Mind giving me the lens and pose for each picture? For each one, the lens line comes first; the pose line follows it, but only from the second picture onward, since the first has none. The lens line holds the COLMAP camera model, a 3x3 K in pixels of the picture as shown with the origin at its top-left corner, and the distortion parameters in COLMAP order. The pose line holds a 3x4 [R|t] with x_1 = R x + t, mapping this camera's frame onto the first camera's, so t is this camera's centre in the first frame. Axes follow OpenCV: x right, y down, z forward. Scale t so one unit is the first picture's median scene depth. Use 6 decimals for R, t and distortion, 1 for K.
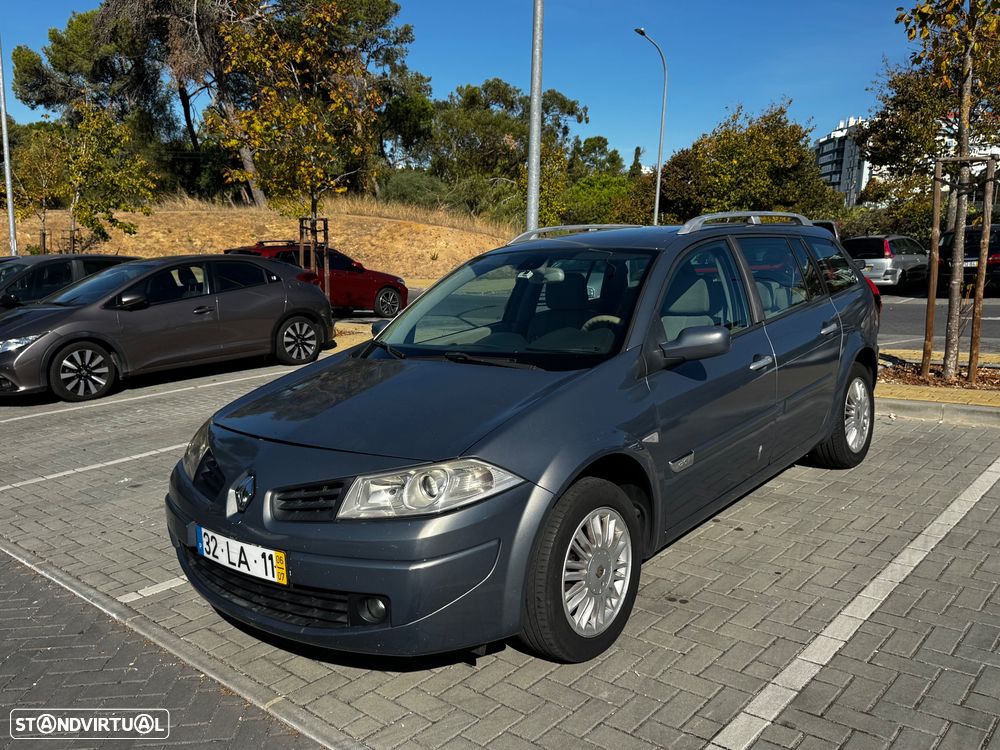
lens RADIAL K [[822.2, 0, 499.4], [0, 822.2, 375.2], [0, 0, 1]] dist [0.062593, -0.105715]
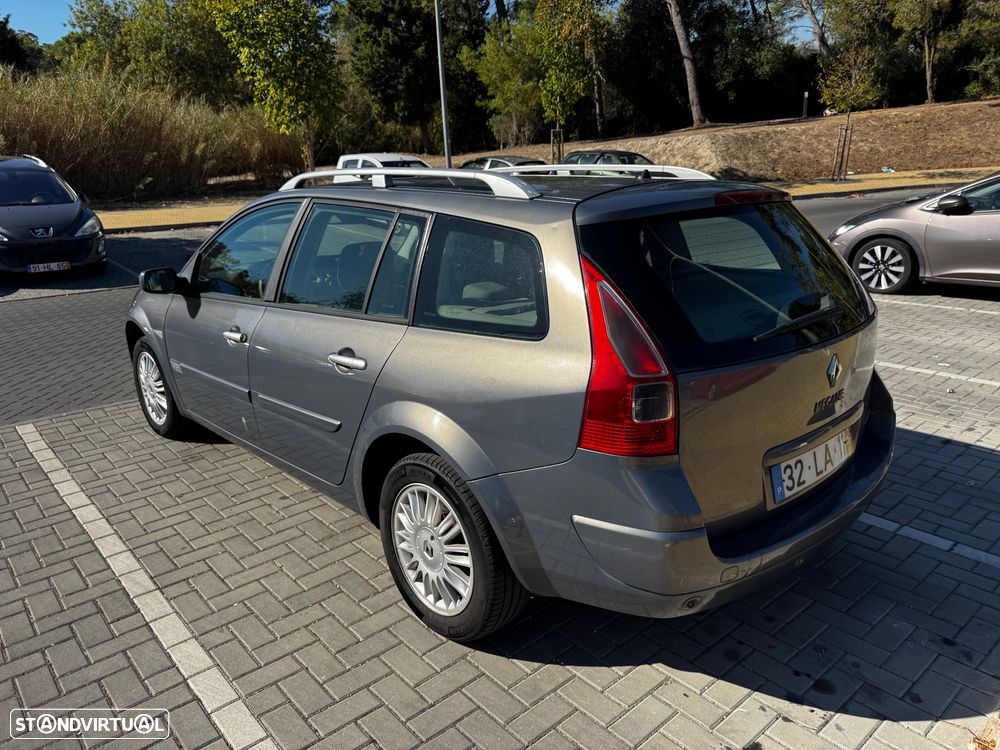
lens RADIAL K [[717.9, 0, 500.9], [0, 717.9, 372.8], [0, 0, 1]] dist [0.006876, -0.015704]
pose [[-0.117473, 0.324533, -0.938551, 0.461145], [-0.124337, 0.932852, 0.338124, -0.125520], [0.985262, 0.156417, -0.069233, 0.584903]]
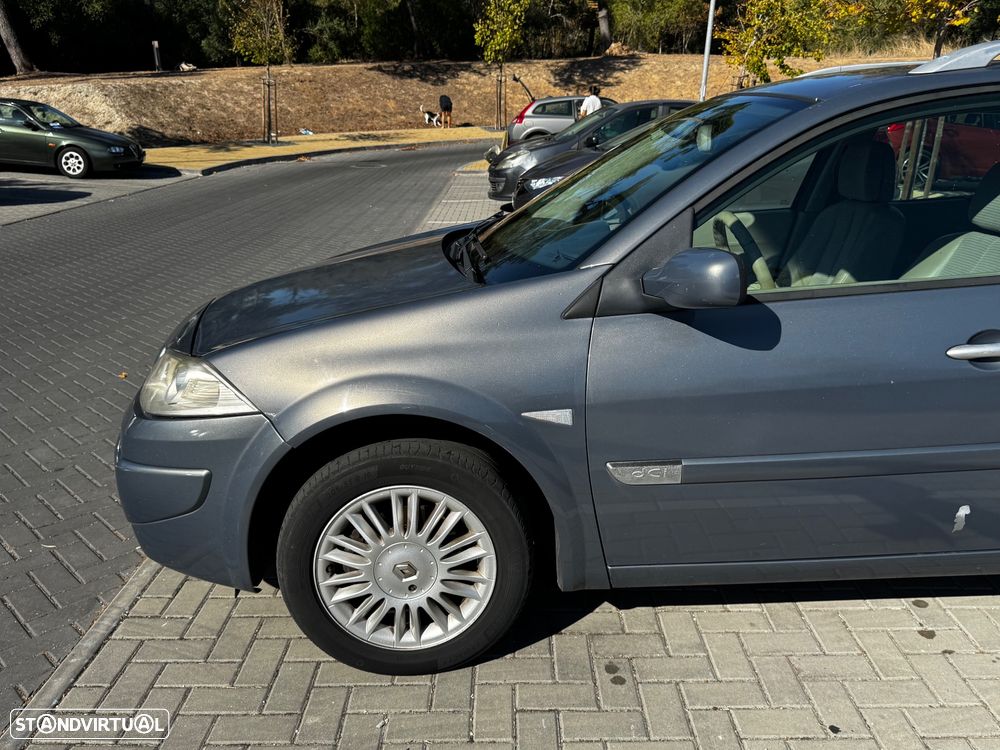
lens RADIAL K [[822.2, 0, 502.7], [0, 822.2, 376.9], [0, 0, 1]] dist [0.062593, -0.105715]
pose [[0.658472, 0.263410, -0.705004, 0.203051], [-0.139698, 0.963250, 0.229421, -0.030660], [0.739527, -0.052580, 0.671071, 0.192522]]
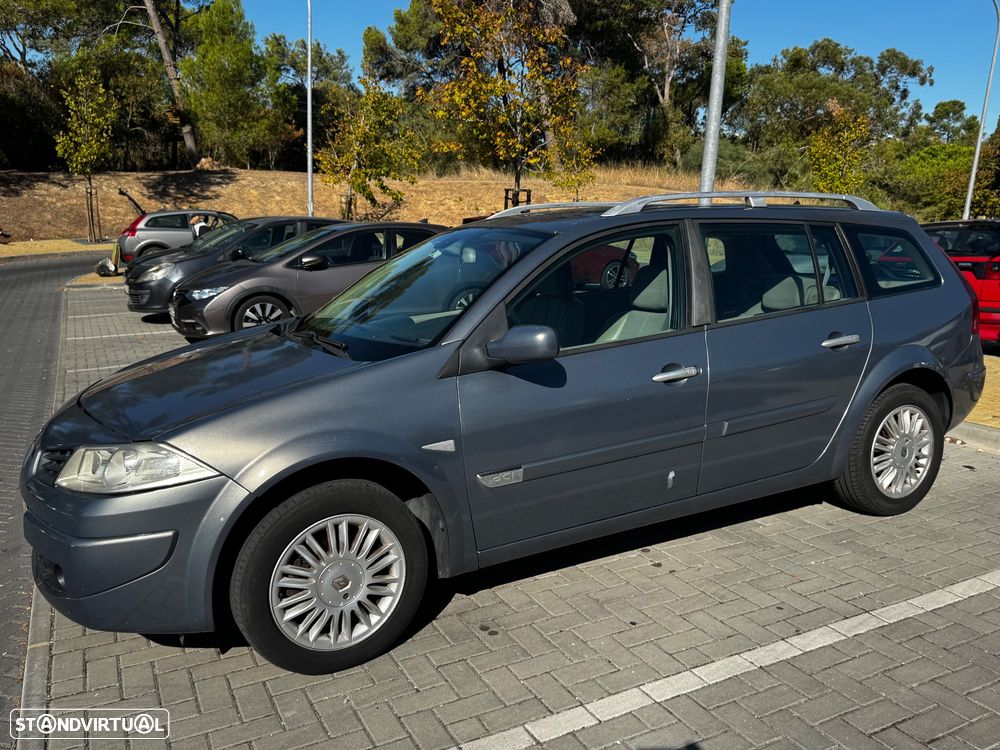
lens RADIAL K [[822.2, 0, 503.5], [0, 822.2, 374.6], [0, 0, 1]] dist [0.062593, -0.105715]
pose [[0.932720, 0.099122, -0.346709, 0.189364], [-0.087296, 0.994947, 0.049607, -0.017594], [0.349874, -0.016003, 0.936660, 0.065646]]
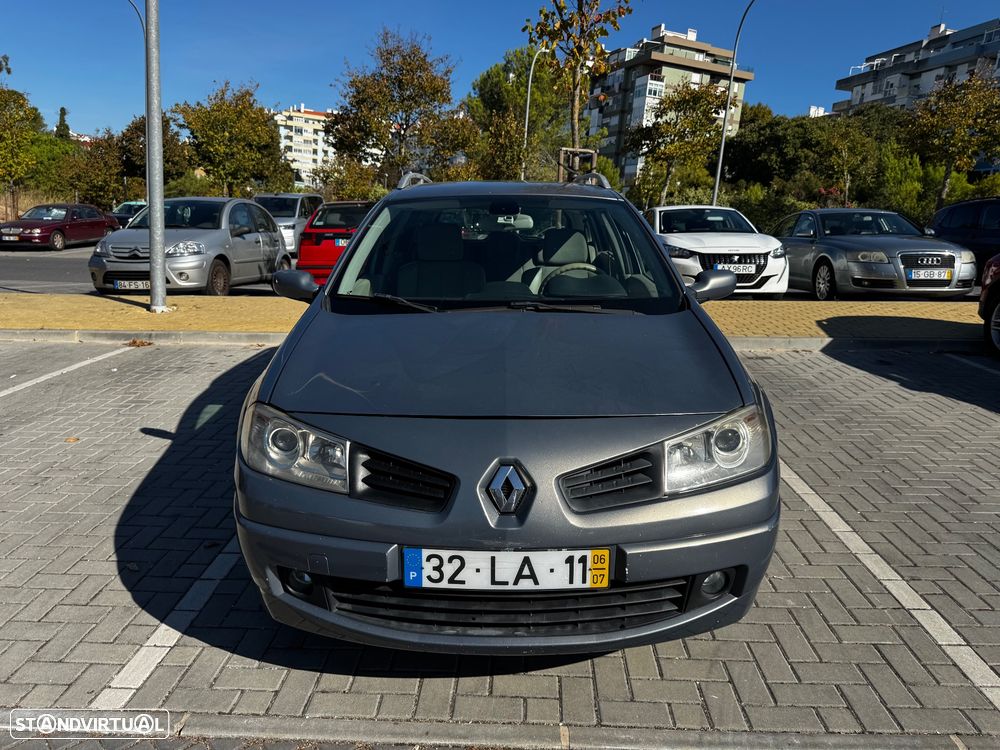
lens RADIAL K [[717.9, 0, 498.9], [0, 717.9, 368.4], [0, 0, 1]] dist [0.006876, -0.015704]
pose [[0.763053, -0.089283, 0.640140, -0.224963], [0.055435, 0.995804, 0.072810, -0.004636], [-0.643955, -0.020072, 0.764800, 0.157117]]
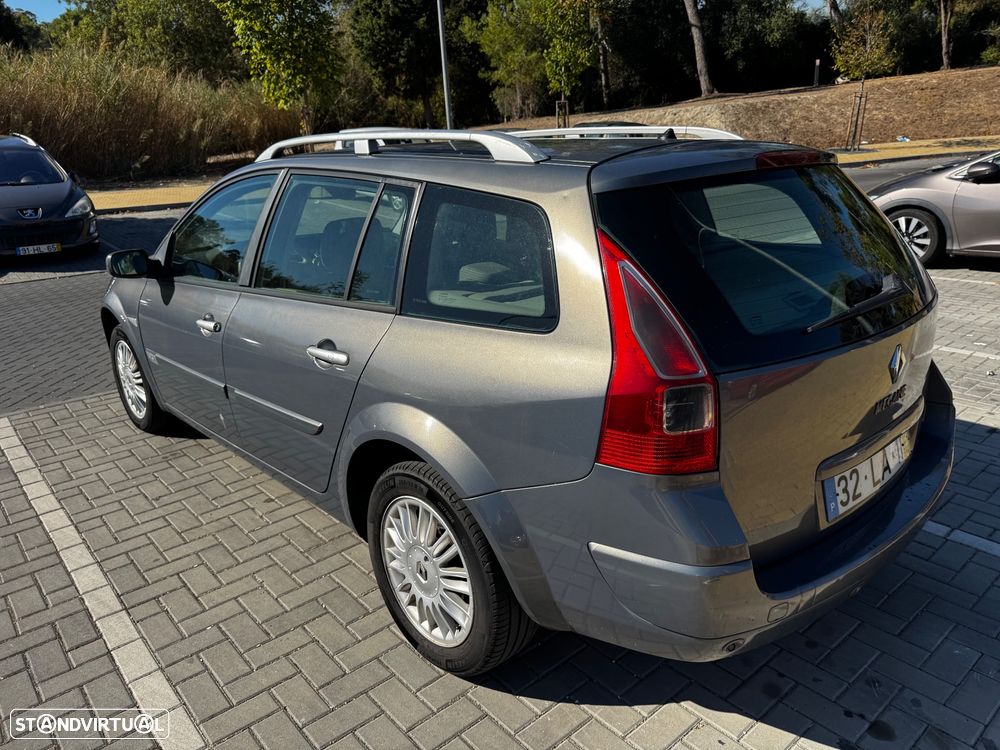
lens RADIAL K [[717.9, 0, 500.1], [0, 717.9, 376.6], [0, 0, 1]] dist [0.006876, -0.015704]
pose [[-0.123350, 0.359667, -0.924891, 0.425494], [-0.111979, 0.921012, 0.373093, -0.118689], [0.986025, 0.149589, -0.073332, 0.582792]]
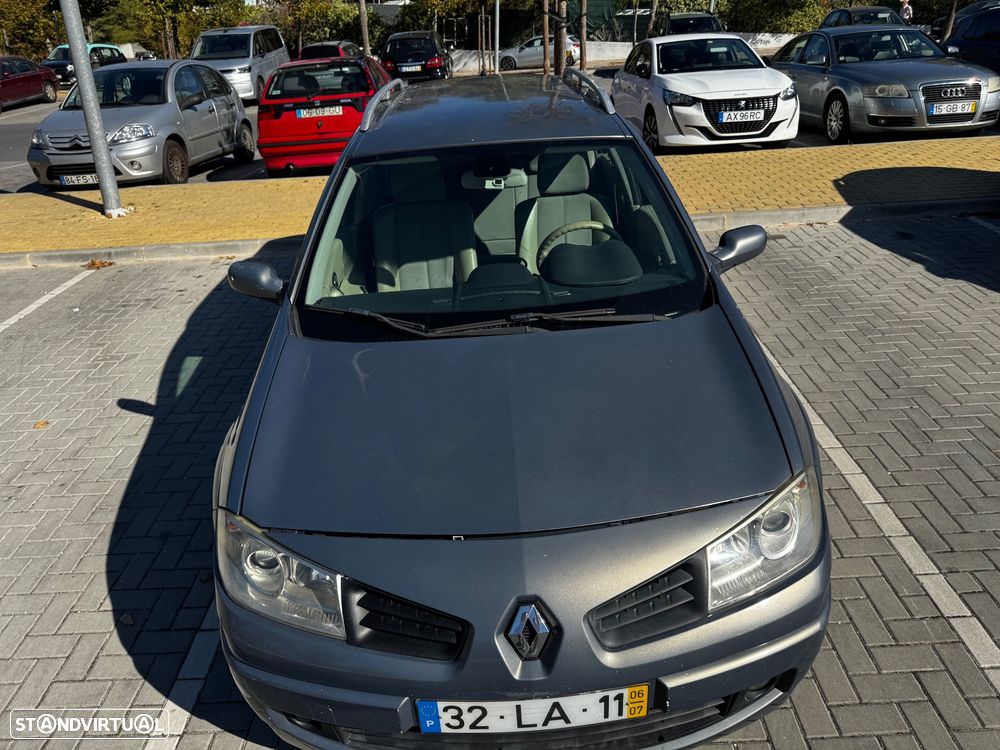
lens RADIAL K [[717.9, 0, 508.0], [0, 717.9, 374.8], [0, 0, 1]] dist [0.006876, -0.015704]
pose [[0.736386, -0.300911, 0.605961, -0.187757], [0.120955, 0.939771, 0.319687, -0.072468], [-0.665662, -0.162119, 0.728431, 0.195608]]
